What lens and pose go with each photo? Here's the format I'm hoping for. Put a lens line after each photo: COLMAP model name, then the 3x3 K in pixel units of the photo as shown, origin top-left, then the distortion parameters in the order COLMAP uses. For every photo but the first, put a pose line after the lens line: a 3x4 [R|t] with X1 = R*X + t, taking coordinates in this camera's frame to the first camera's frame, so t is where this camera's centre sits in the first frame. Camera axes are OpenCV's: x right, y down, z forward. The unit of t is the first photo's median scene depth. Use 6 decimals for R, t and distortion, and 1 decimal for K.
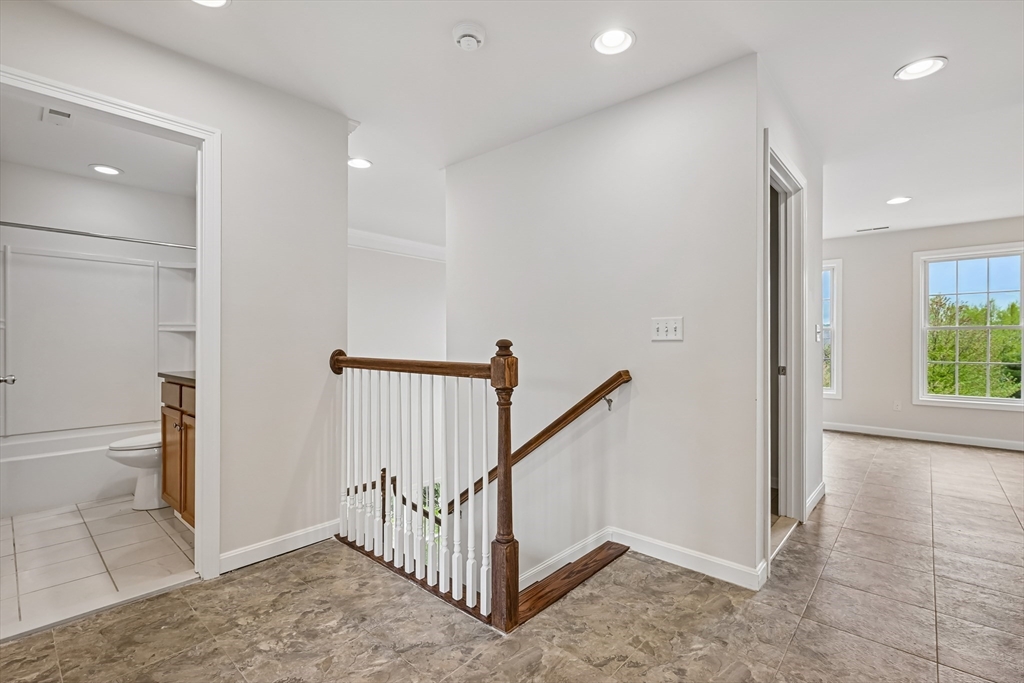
lens RADIAL K [[464.5, 0, 506.9], [0, 464.5, 344.3], [0, 0, 1]] dist [-0.001675, 0.000901]
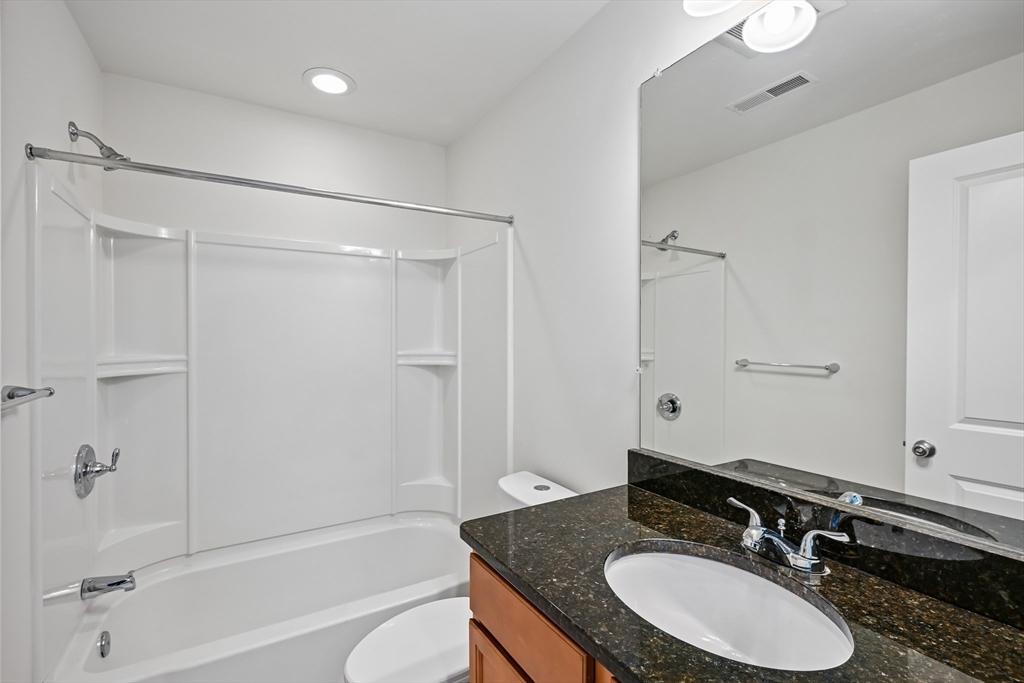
lens RADIAL K [[464.5, 0, 515.3], [0, 464.5, 338.7], [0, 0, 1]] dist [-0.001675, 0.000901]
pose [[0.962380, -0.000684, -0.271707, -0.481961], [0.001060, 0.999999, 0.001235, -0.070047], [0.271706, -0.001477, 0.962379, 0.505609]]
